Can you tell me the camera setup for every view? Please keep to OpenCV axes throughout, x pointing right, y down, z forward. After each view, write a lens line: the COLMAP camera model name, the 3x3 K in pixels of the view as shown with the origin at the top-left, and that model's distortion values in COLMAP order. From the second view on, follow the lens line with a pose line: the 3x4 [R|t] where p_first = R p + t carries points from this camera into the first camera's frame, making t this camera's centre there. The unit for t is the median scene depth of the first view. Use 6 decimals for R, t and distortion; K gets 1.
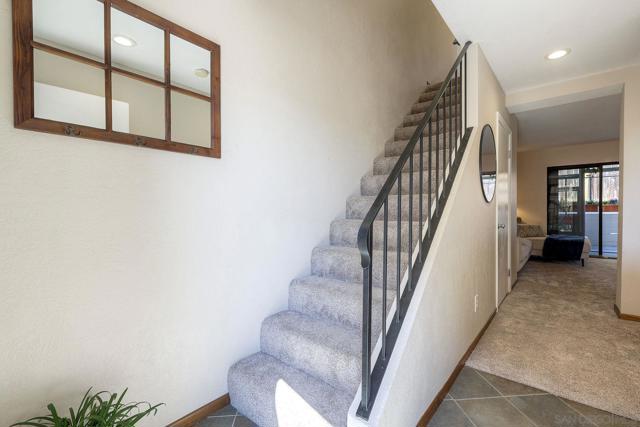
lens RADIAL K [[280.7, 0, 319.7], [0, 280.7, 211.0], [0, 0, 1]] dist [-0.004146, -0.000207]
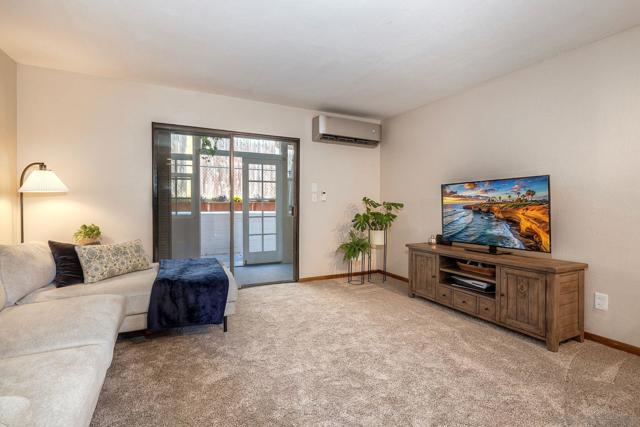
lens RADIAL K [[308.3, 0, 324.0], [0, 308.3, 210.4], [0, 0, 1]] dist [-0.000601, 0.001266]
pose [[0.357033, -0.011610, 0.934020, 0.458058], [0.009807, 0.999914, 0.008680, -0.003056], [-0.934040, 0.006061, 0.357116, 0.582153]]
